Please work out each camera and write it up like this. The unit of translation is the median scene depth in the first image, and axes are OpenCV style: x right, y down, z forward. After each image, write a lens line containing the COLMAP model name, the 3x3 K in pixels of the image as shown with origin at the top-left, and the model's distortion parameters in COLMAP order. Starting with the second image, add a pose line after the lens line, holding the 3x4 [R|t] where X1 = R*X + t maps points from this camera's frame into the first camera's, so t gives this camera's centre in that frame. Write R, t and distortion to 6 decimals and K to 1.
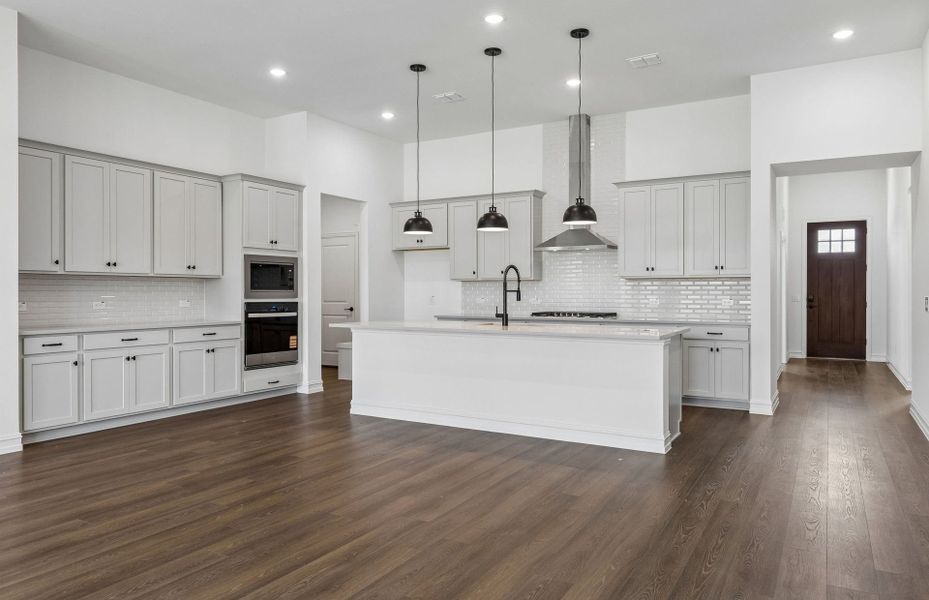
lens RADIAL K [[626.7, 0, 464.5], [0, 626.7, 300.0], [0, 0, 1]] dist [-0.003353, -0.001539]
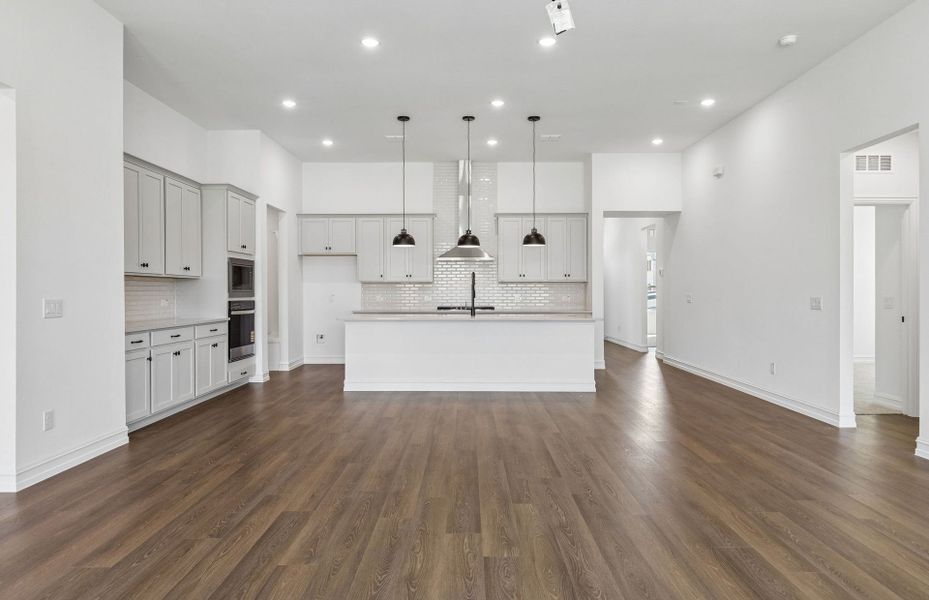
lens RADIAL K [[580.1, 0, 466.8], [0, 580.1, 295.6], [0, 0, 1]] dist [0.002215, -0.000082]
pose [[0.867277, -0.004026, 0.497809, -0.492675], [0.006985, 0.999967, -0.004083, 0.001151], [-0.497776, 0.007018, 0.867277, -0.091378]]
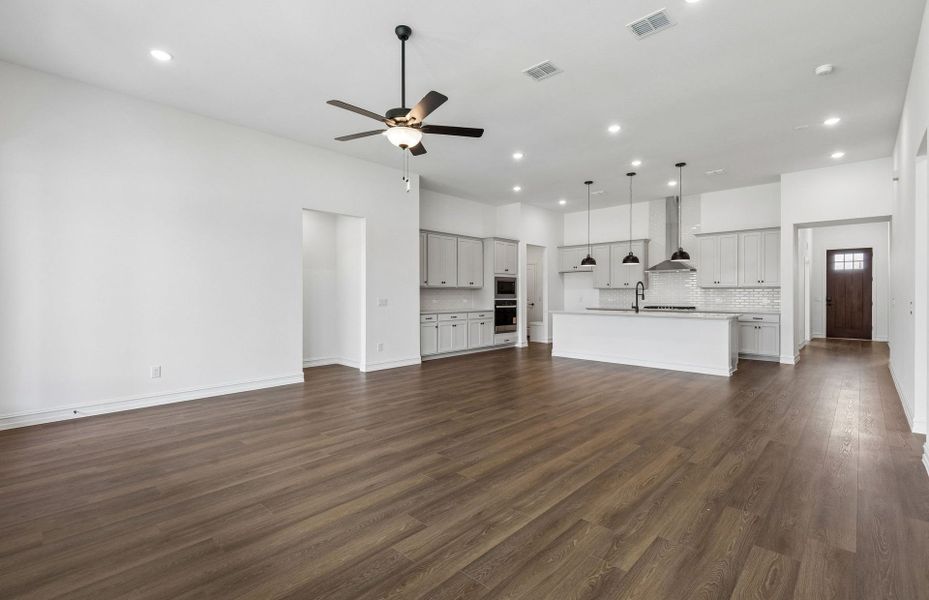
lens RADIAL K [[419.7, 0, 464.4], [0, 419.7, 296.9], [0, 0, 1]] dist [0.000756, 0.000225]
pose [[0.973565, 0.001536, -0.228404, -0.135675], [-0.003216, 0.999970, -0.006983, 0.002664], [0.228386, 0.007533, 0.973541, -0.342174]]
